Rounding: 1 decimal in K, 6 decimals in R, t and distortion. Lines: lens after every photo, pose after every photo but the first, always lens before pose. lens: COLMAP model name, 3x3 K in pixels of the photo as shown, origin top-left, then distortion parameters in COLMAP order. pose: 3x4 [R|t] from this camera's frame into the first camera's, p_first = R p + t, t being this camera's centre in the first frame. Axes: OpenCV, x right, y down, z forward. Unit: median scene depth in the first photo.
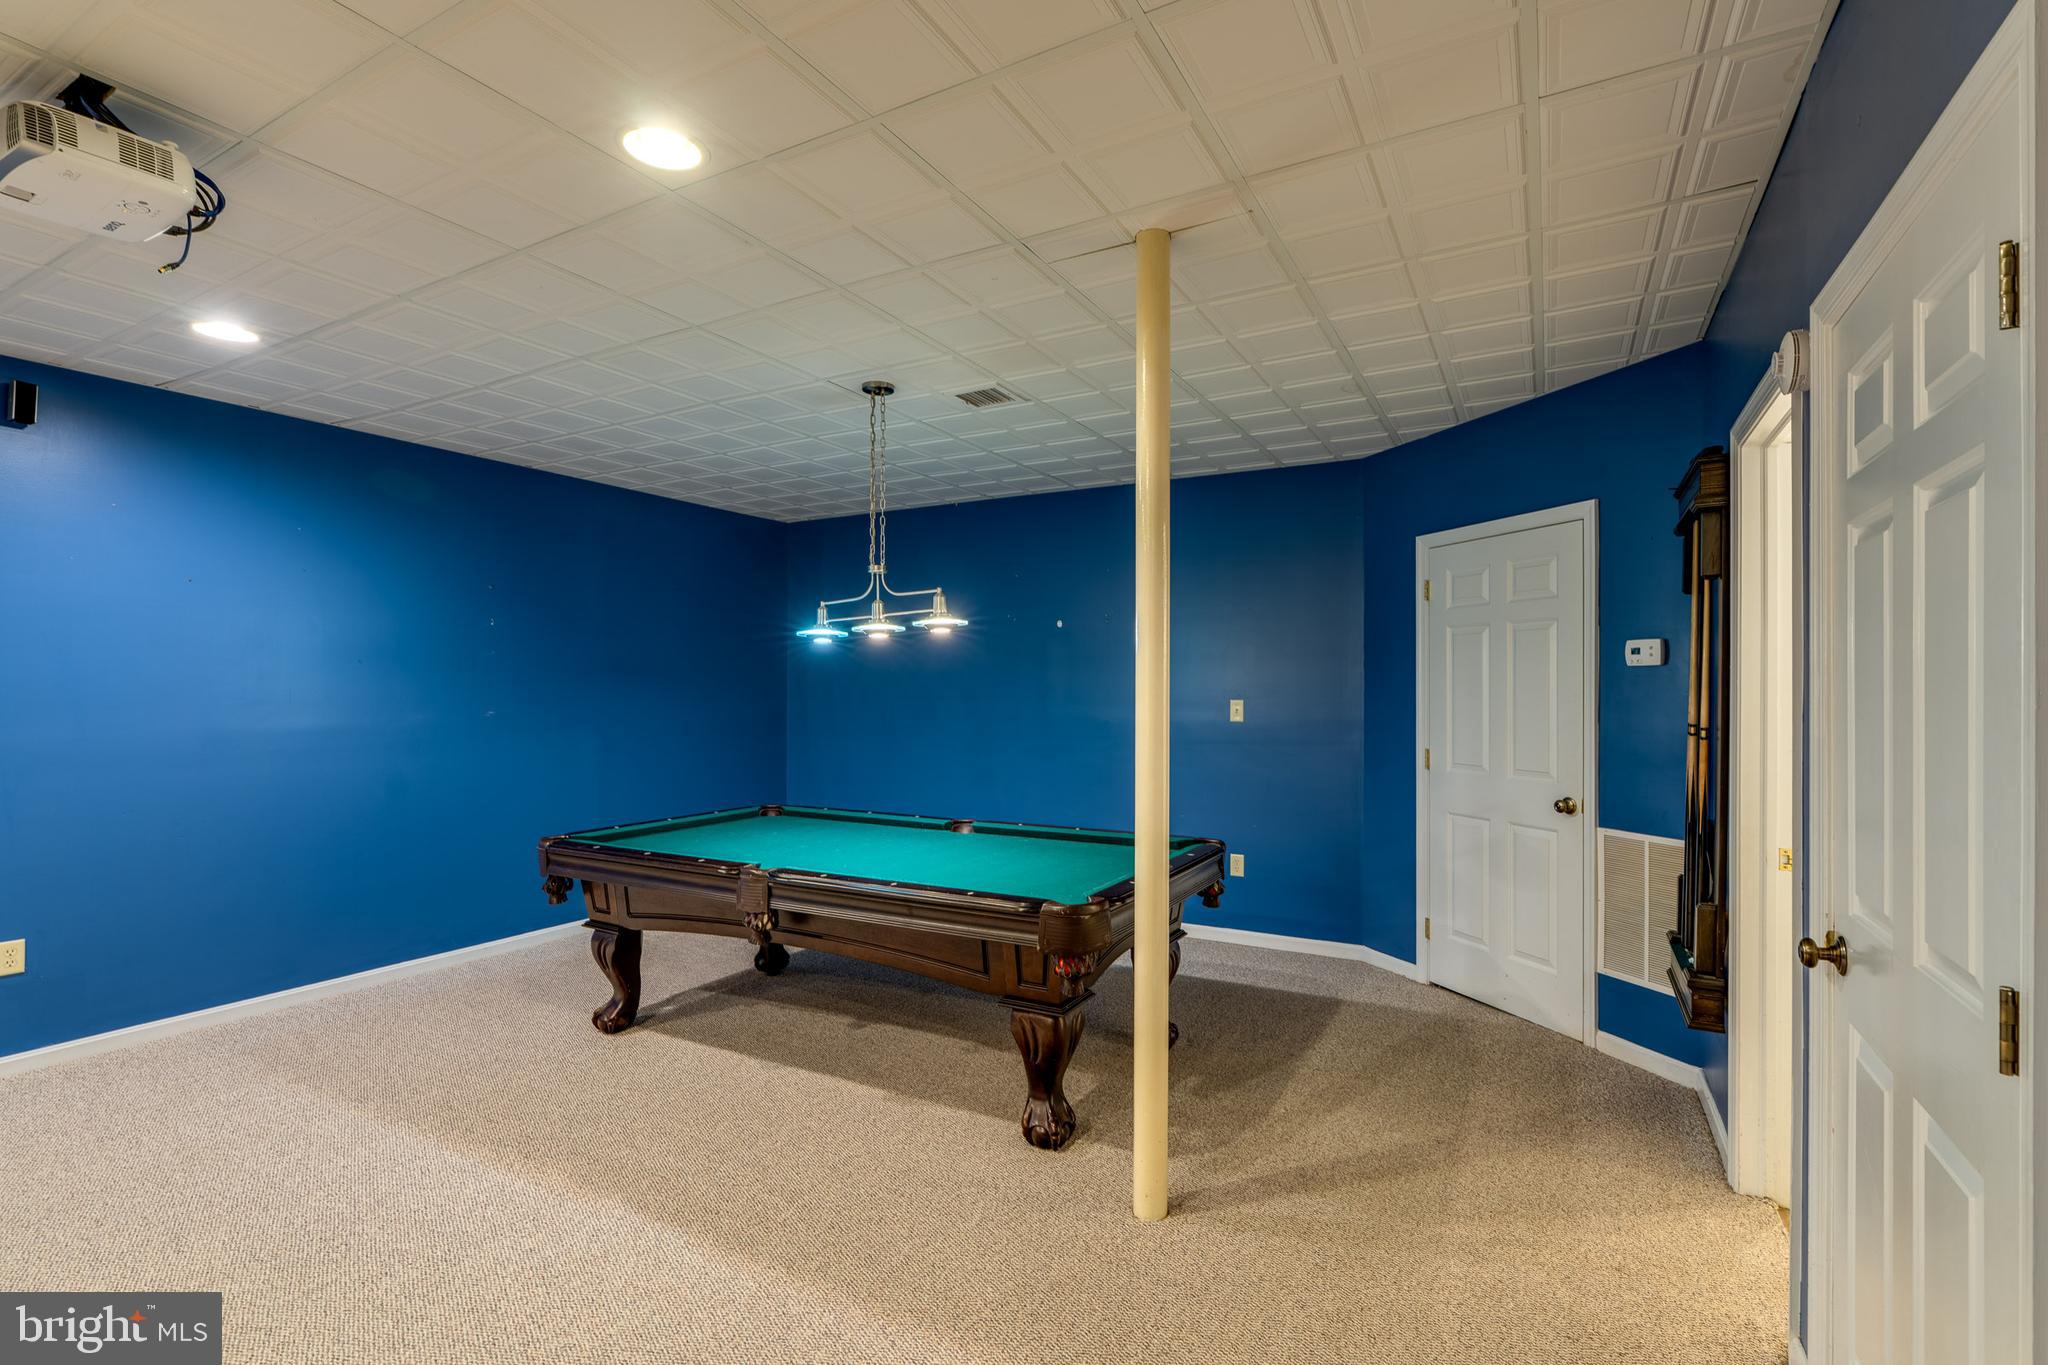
lens RADIAL K [[933.5, 0, 1020.9], [0, 933.5, 684.1], [0, 0, 1]] dist [-0.003989, 0.001959]
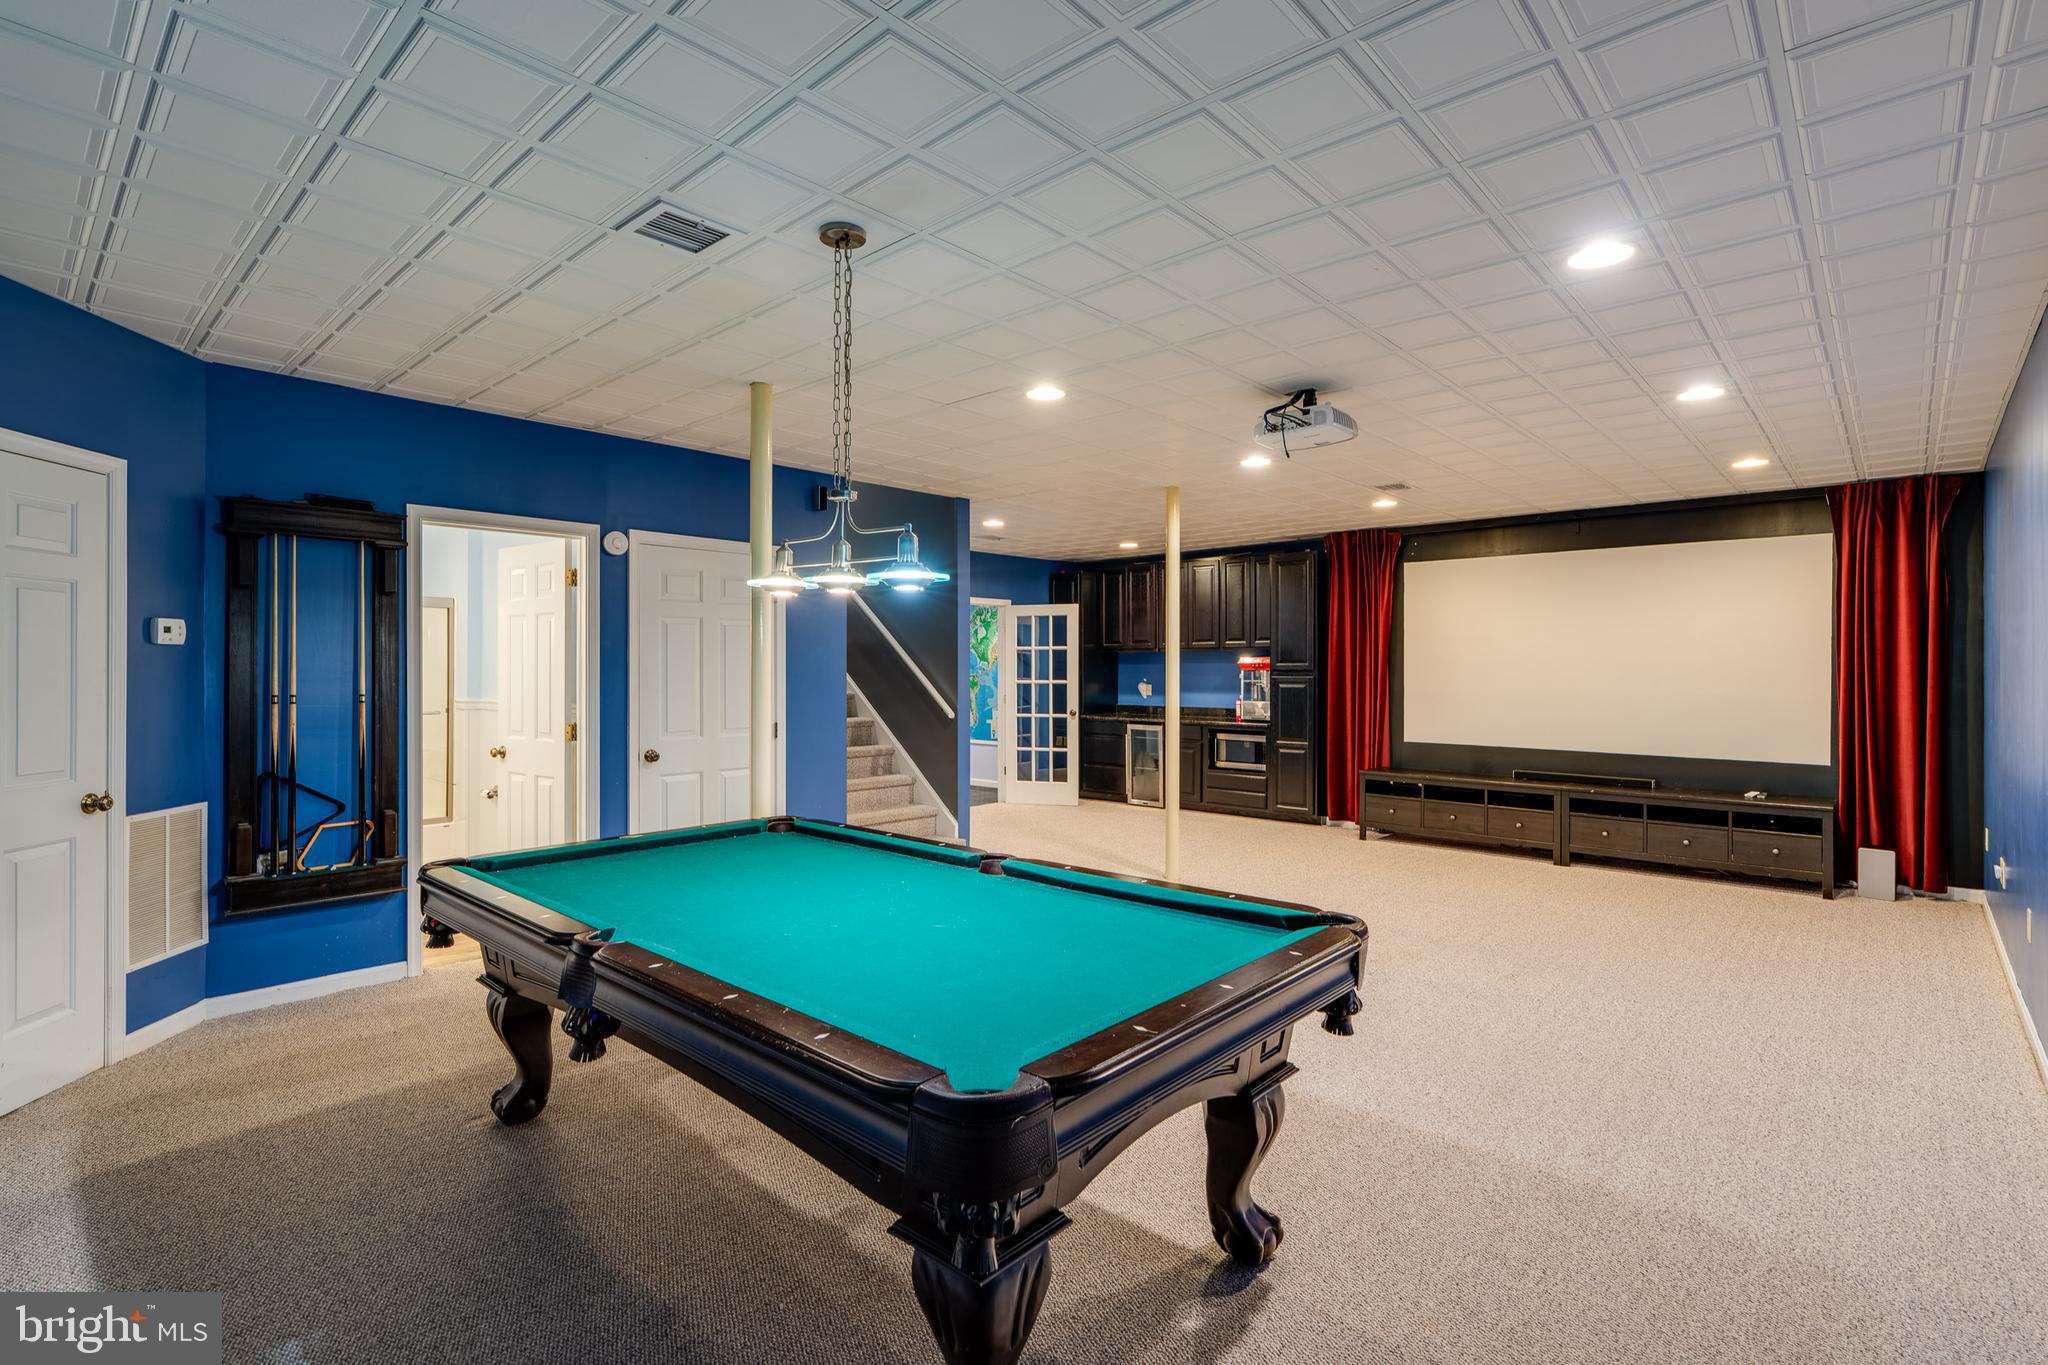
lens RADIAL K [[933.5, 0, 1024.1], [0, 933.5, 669.0], [0, 0, 1]] dist [-0.003989, 0.001959]
pose [[-0.973883, -0.002569, 0.227036, -0.449289], [-0.003260, 0.999991, -0.002668, 0.006684], [-0.227027, -0.003339, -0.973883, 1.667956]]
